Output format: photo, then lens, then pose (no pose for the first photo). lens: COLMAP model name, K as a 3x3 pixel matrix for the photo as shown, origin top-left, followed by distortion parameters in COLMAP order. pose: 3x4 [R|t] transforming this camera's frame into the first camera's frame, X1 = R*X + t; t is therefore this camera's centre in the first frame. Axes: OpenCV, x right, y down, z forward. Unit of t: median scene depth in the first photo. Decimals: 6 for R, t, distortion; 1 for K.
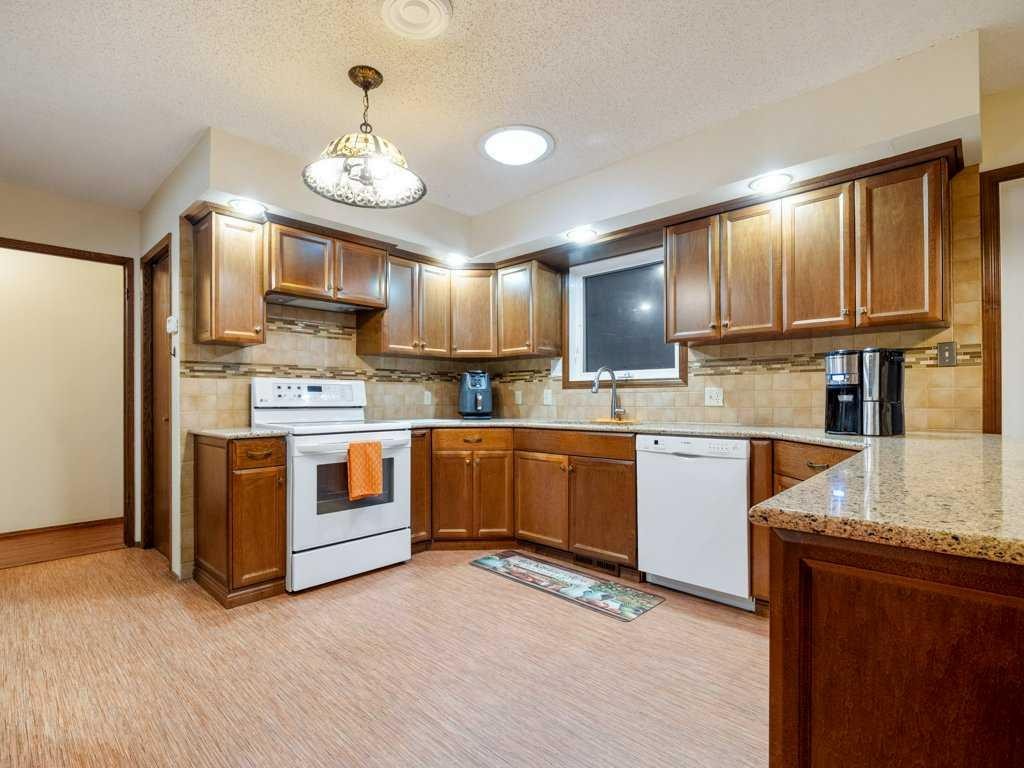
lens RADIAL K [[498.2, 0, 500.5], [0, 498.2, 397.5], [0, 0, 1]] dist [-0.002878, -0.000581]
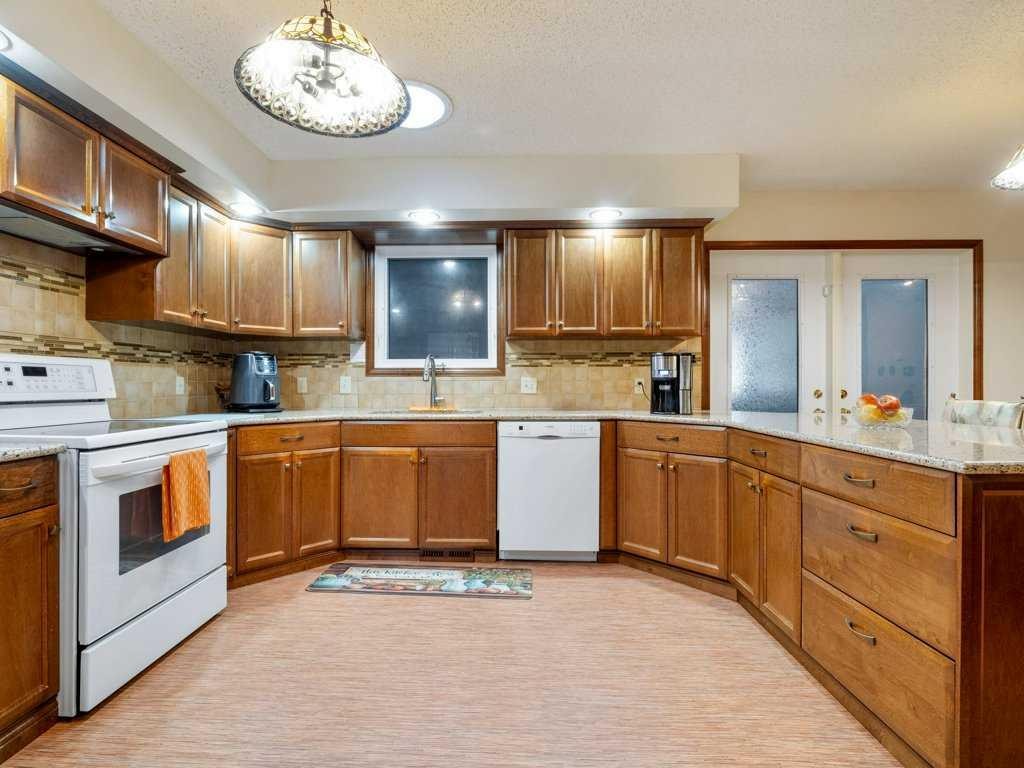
lens RADIAL K [[494.1, 0, 497.3], [0, 494.1, 383.5], [0, 0, 1]] dist [-0.002865, -0.000936]
pose [[0.743836, 0.003376, 0.668353, -0.382533], [-0.003896, 0.999992, -0.000715, -0.004913], [-0.668351, -0.002072, 0.743843, 0.201981]]
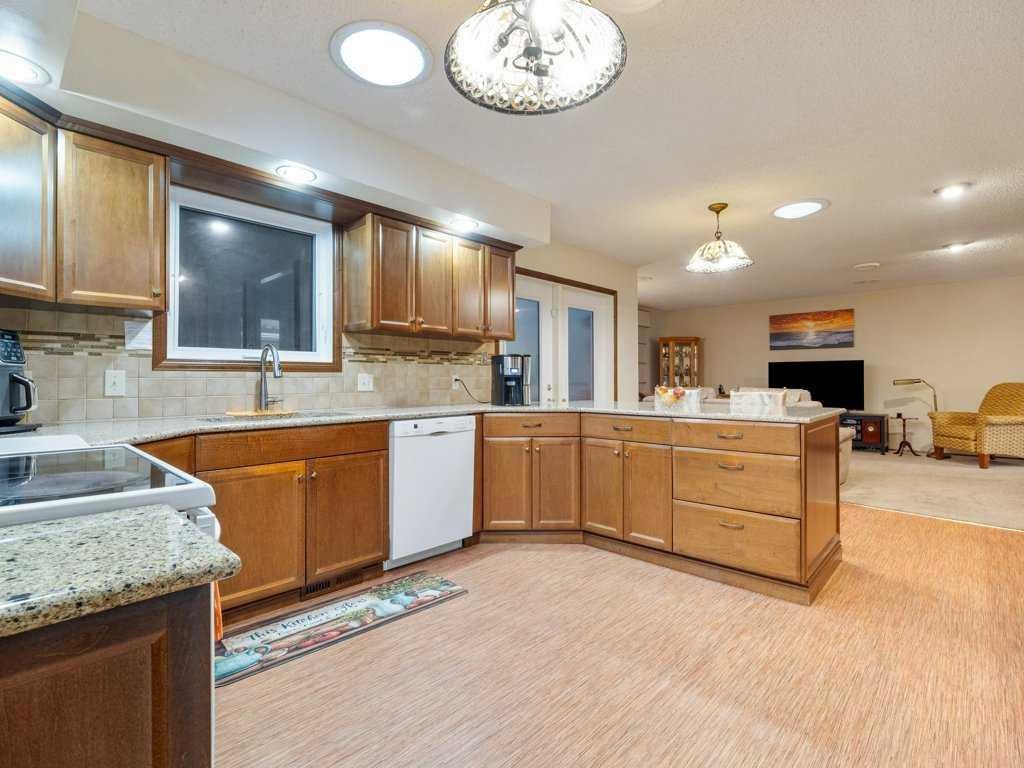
lens RADIAL K [[494.0, 0, 499.5], [0, 494.0, 375.2], [0, 0, 1]] dist [-0.003304, -0.001162]
pose [[0.004178, 0.013314, 0.999903, -0.624229], [0.000360, 0.999911, -0.013315, -0.002799], [-0.999991, 0.000416, 0.004173, 0.704868]]
